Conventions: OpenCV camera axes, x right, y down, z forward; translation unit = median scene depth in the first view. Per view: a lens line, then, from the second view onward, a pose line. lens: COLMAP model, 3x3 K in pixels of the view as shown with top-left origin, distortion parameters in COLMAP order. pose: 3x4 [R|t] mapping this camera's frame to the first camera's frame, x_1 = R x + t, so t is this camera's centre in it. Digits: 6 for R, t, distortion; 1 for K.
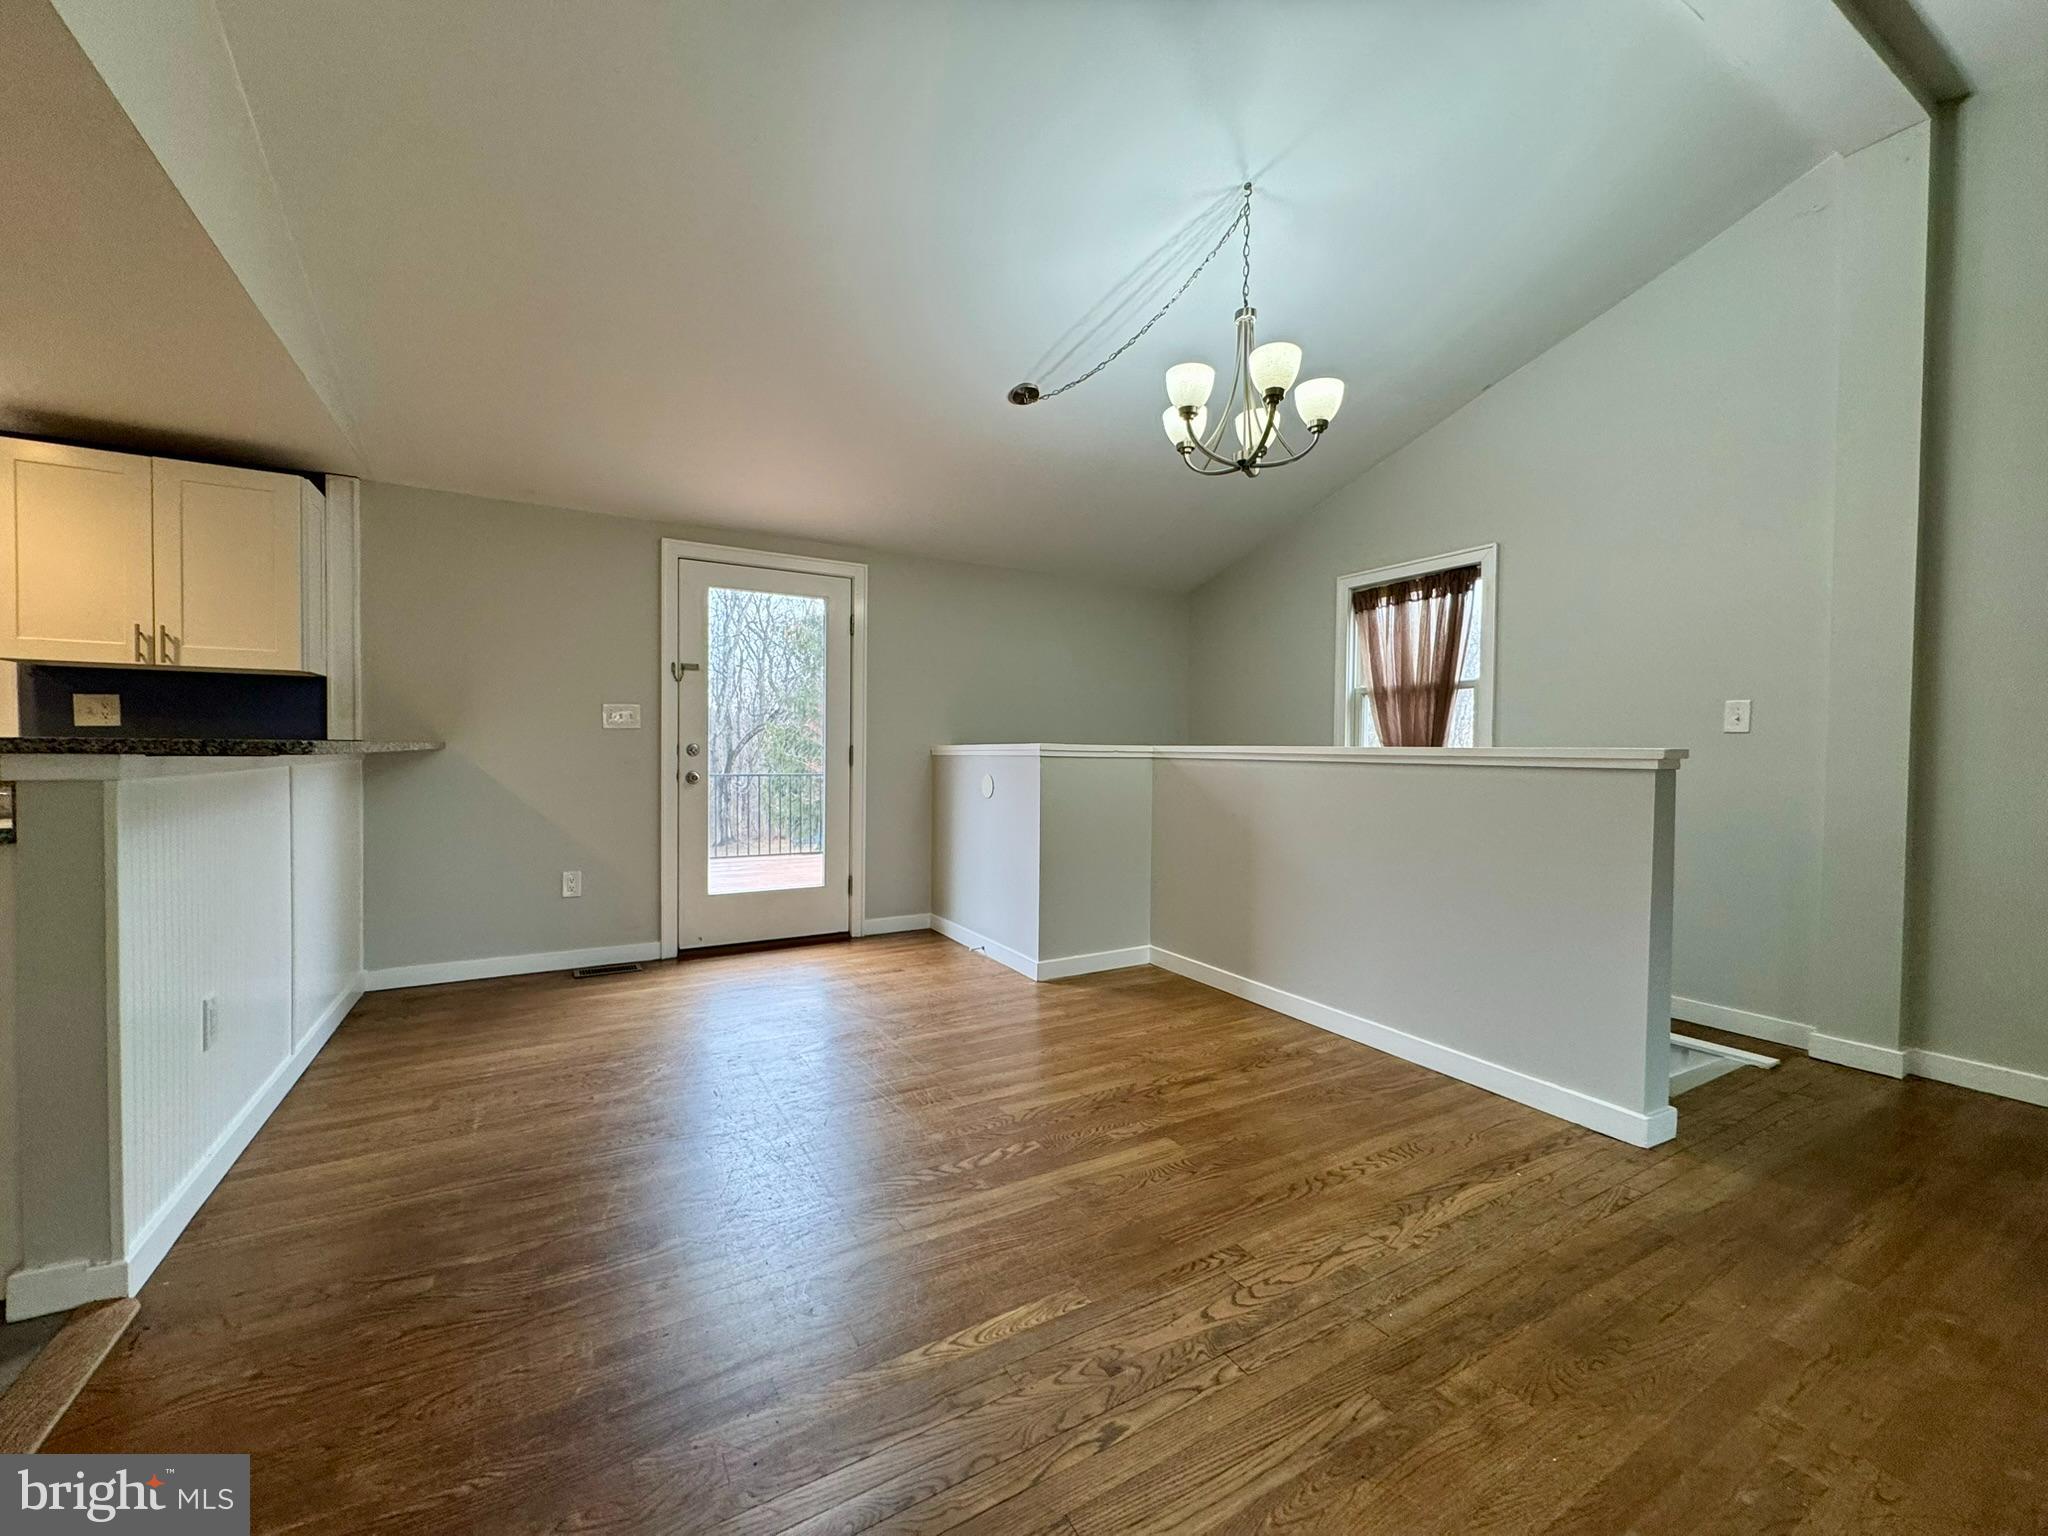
lens RADIAL K [[814.7, 0, 1021.4], [0, 814.7, 768.9], [0, 0, 1]] dist [-0.000593, -0.000089]
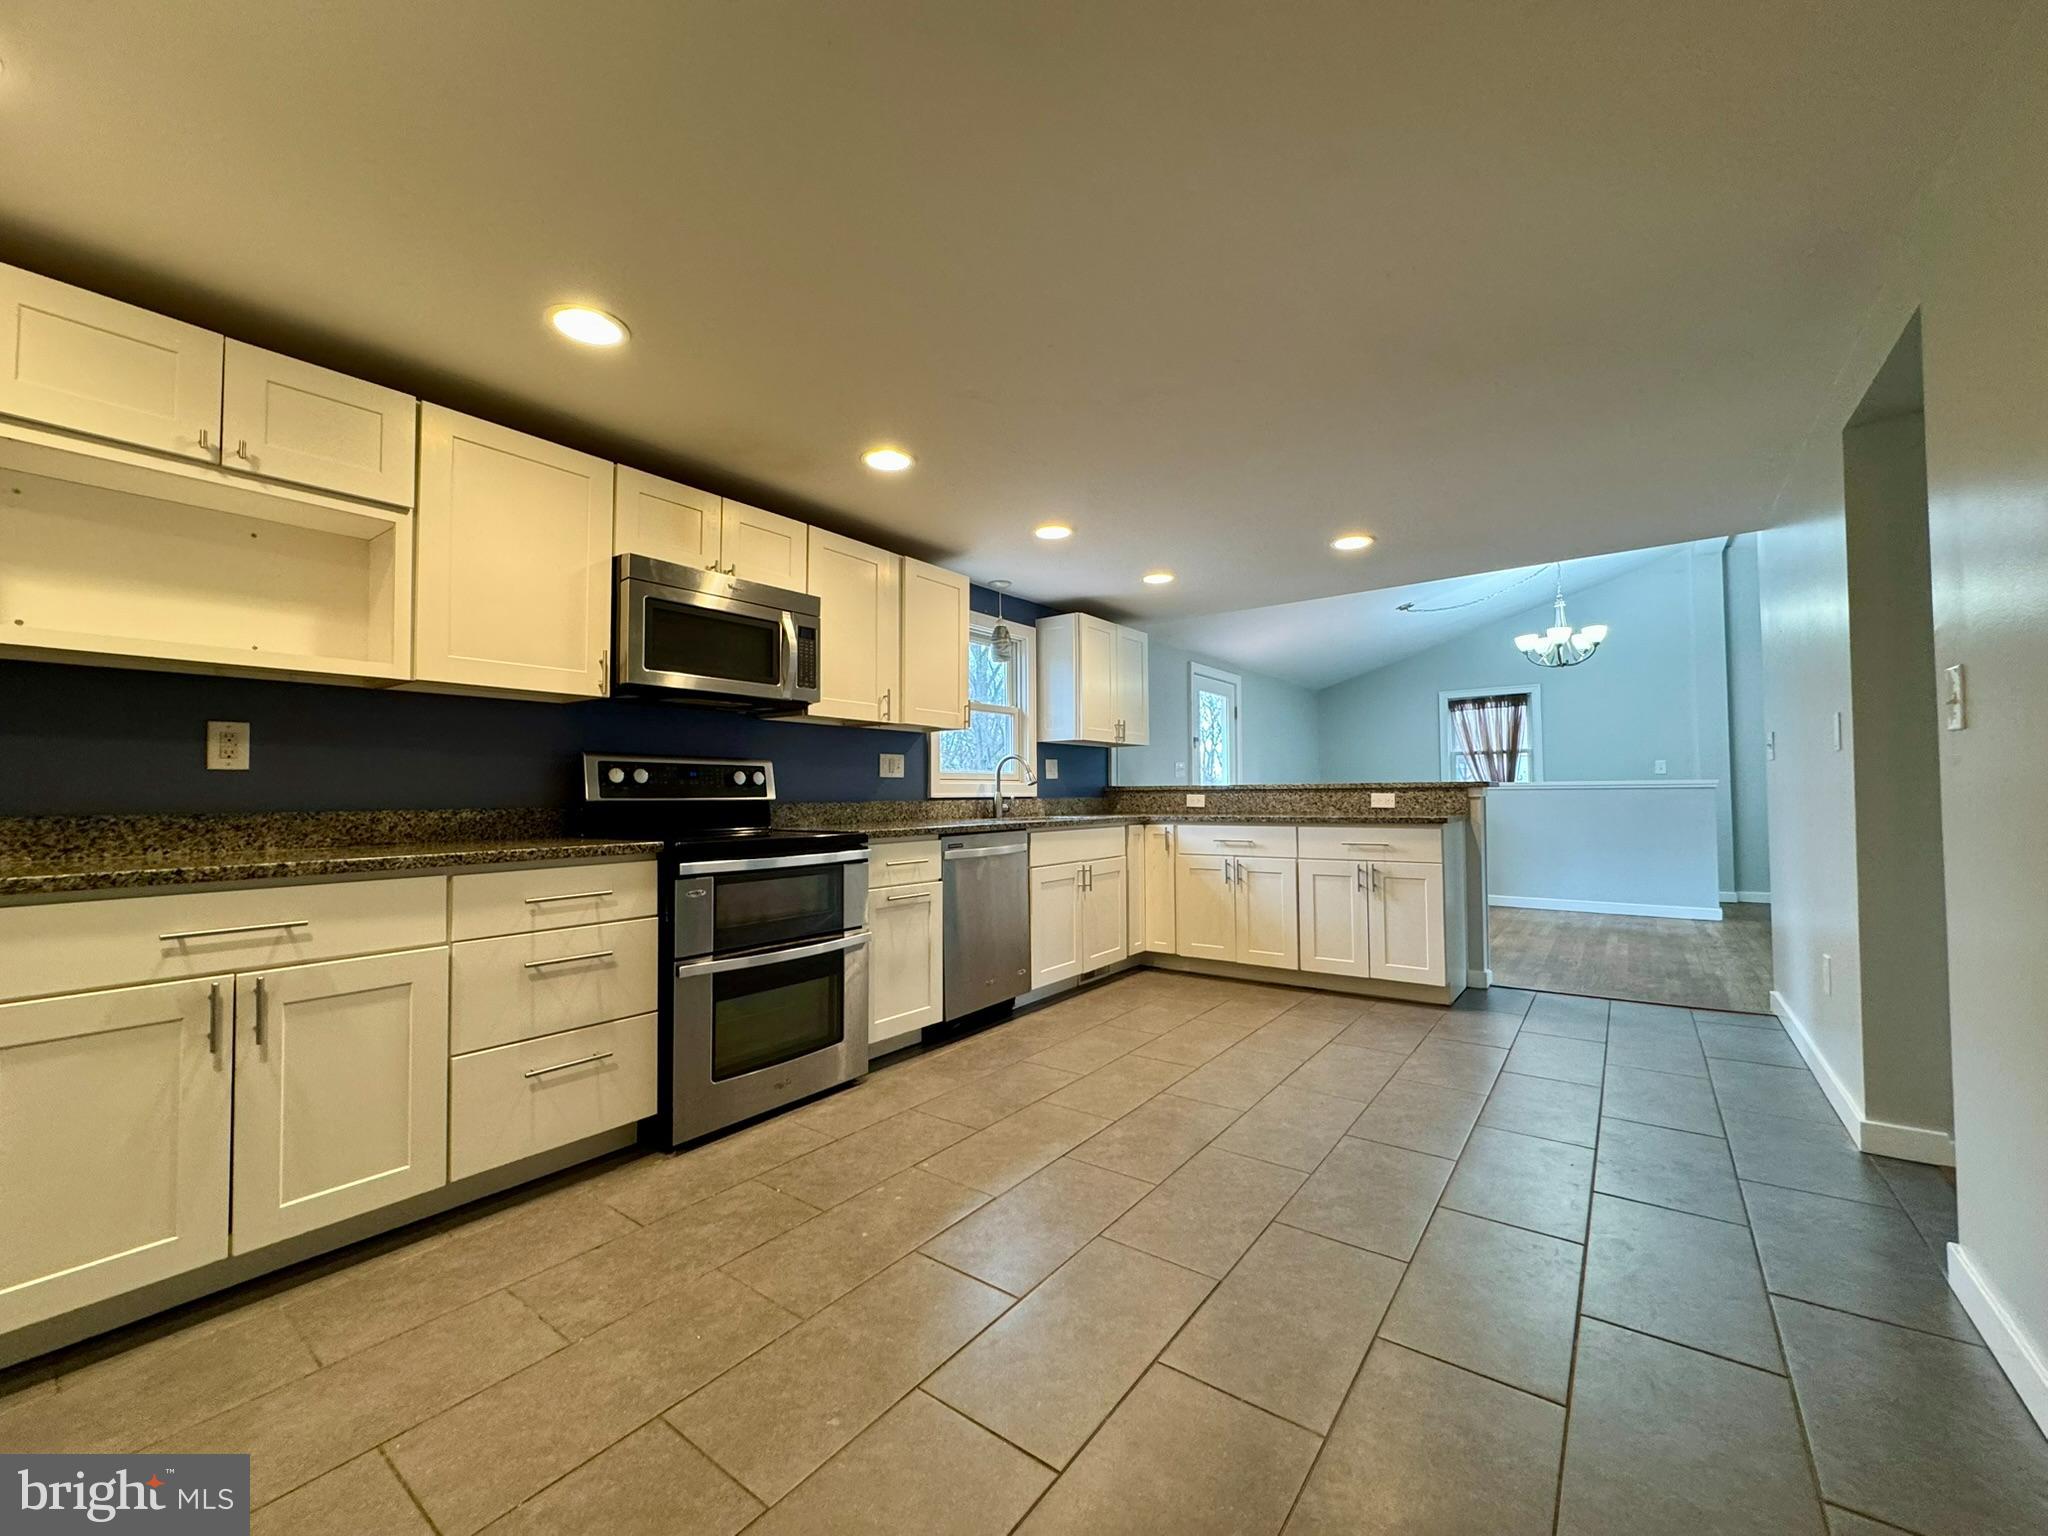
lens RADIAL K [[814.7, 0, 1021.4], [0, 814.7, 768.9], [0, 0, 1]] dist [-0.000593, -0.000089]
pose [[0.918808, -0.005310, 0.394669, -1.428934], [0.024933, 0.998693, -0.044610, -0.001003], [-0.393917, 0.050829, 0.917740, -0.369946]]
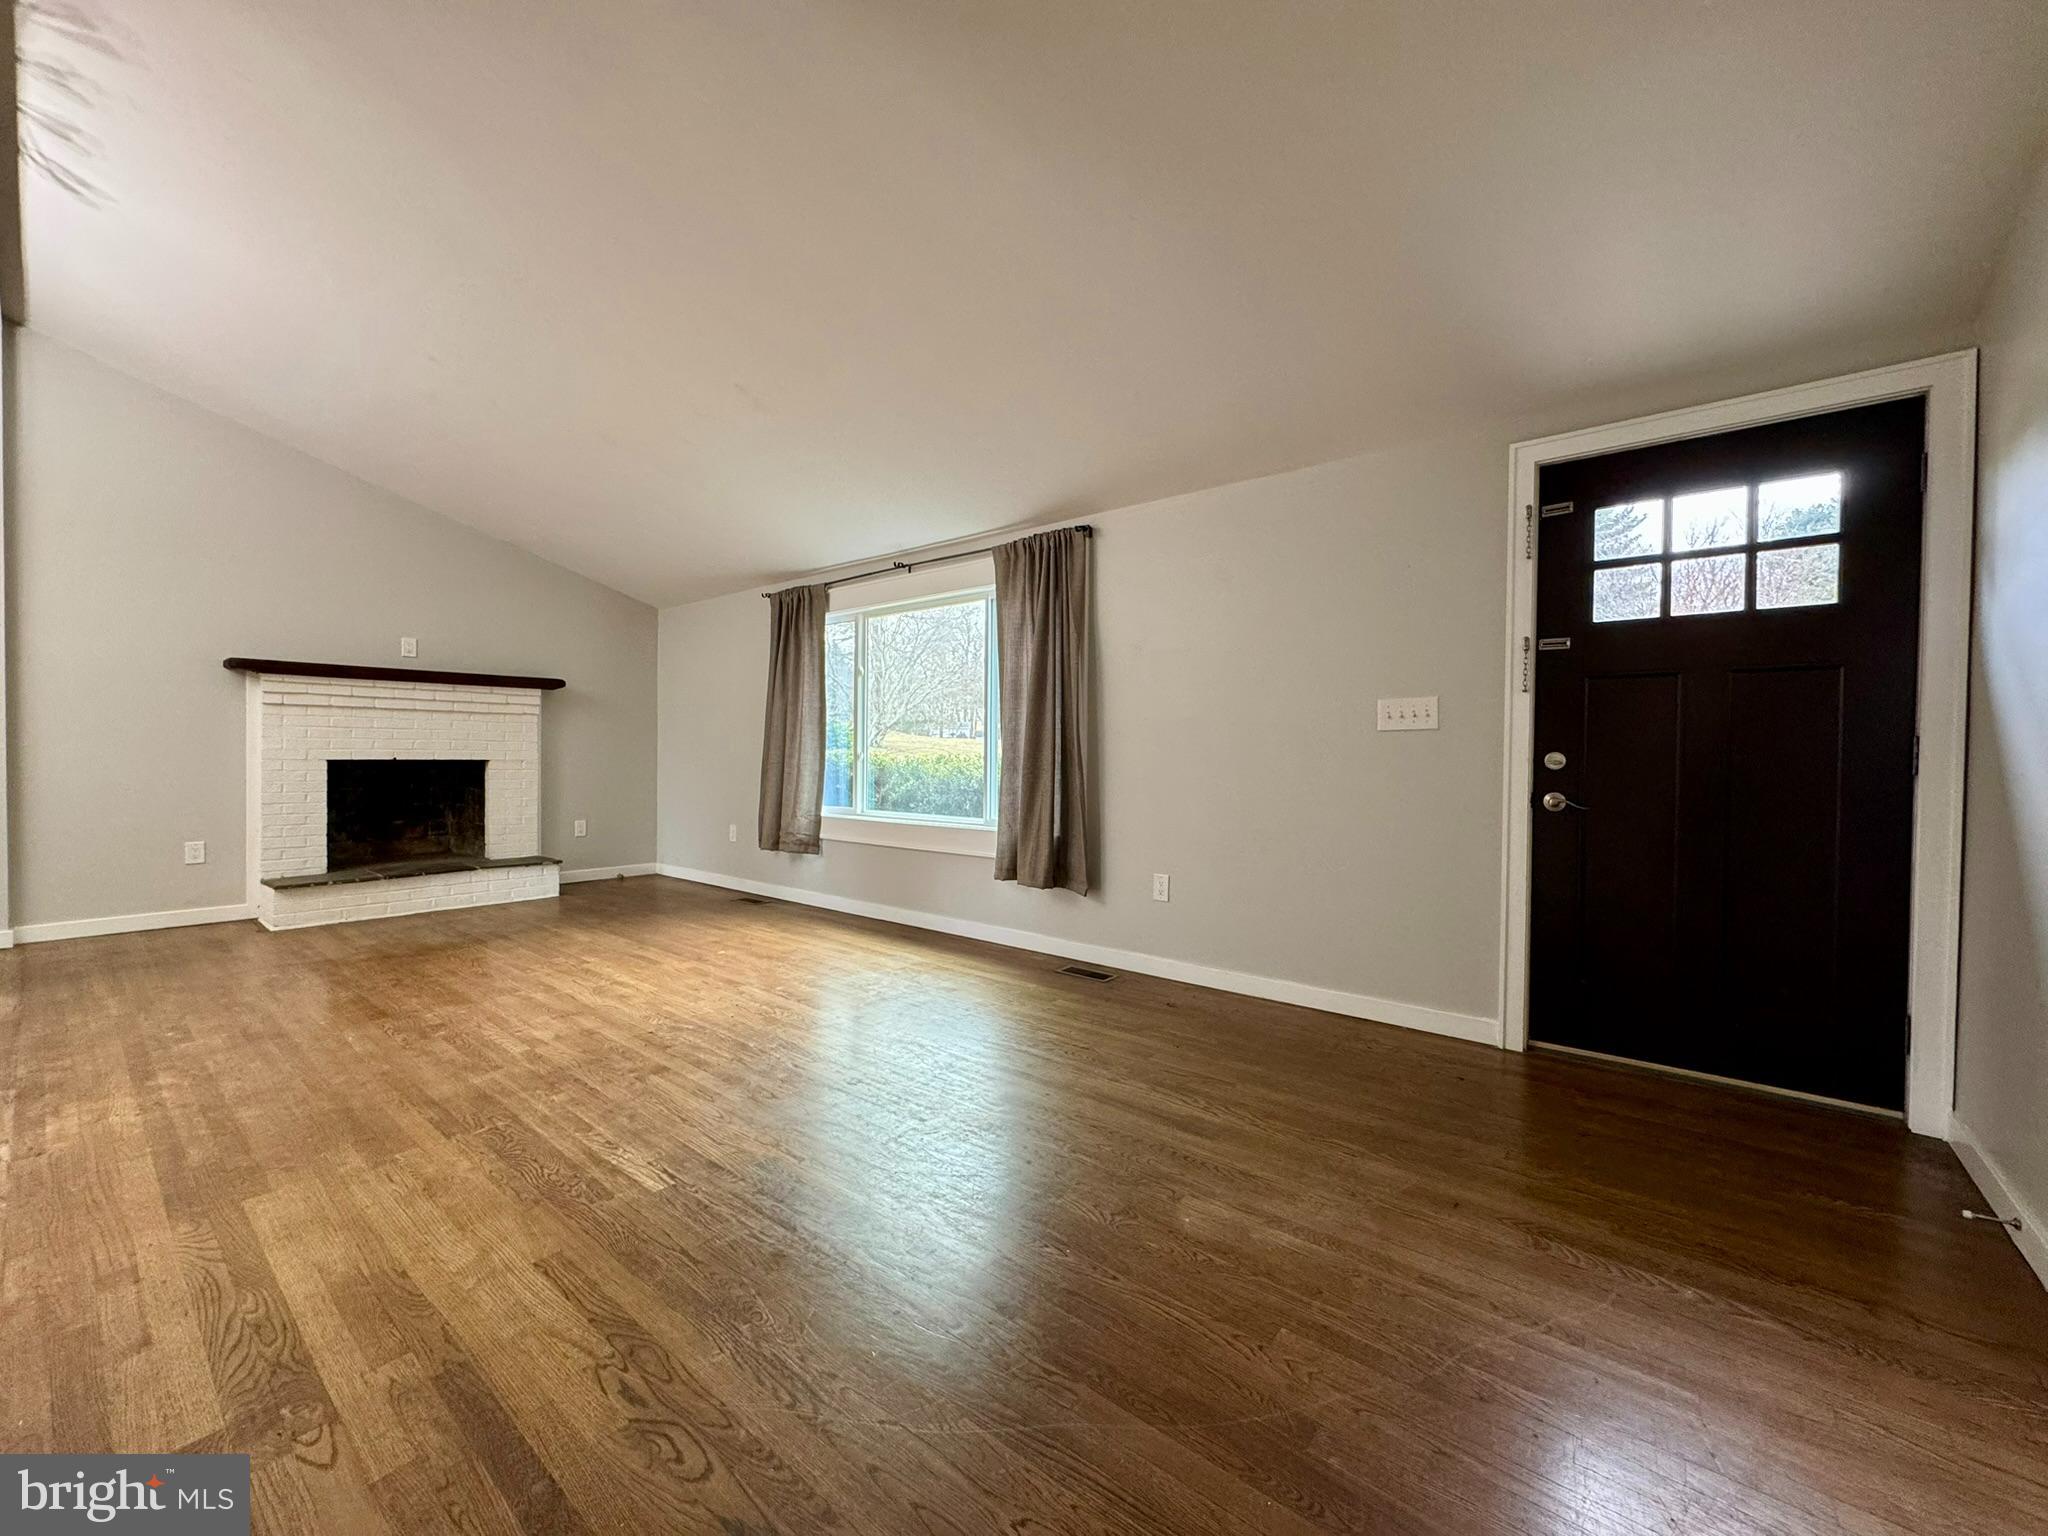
lens RADIAL K [[814.7, 0, 1021.4], [0, 814.7, 768.9], [0, 0, 1]] dist [-0.000593, -0.000089]
pose [[-0.349382, -0.030743, 0.936476, -0.688990], [0.008887, 0.999308, 0.036121, 0.003382], [-0.936938, 0.020942, -0.348867, -0.176629]]
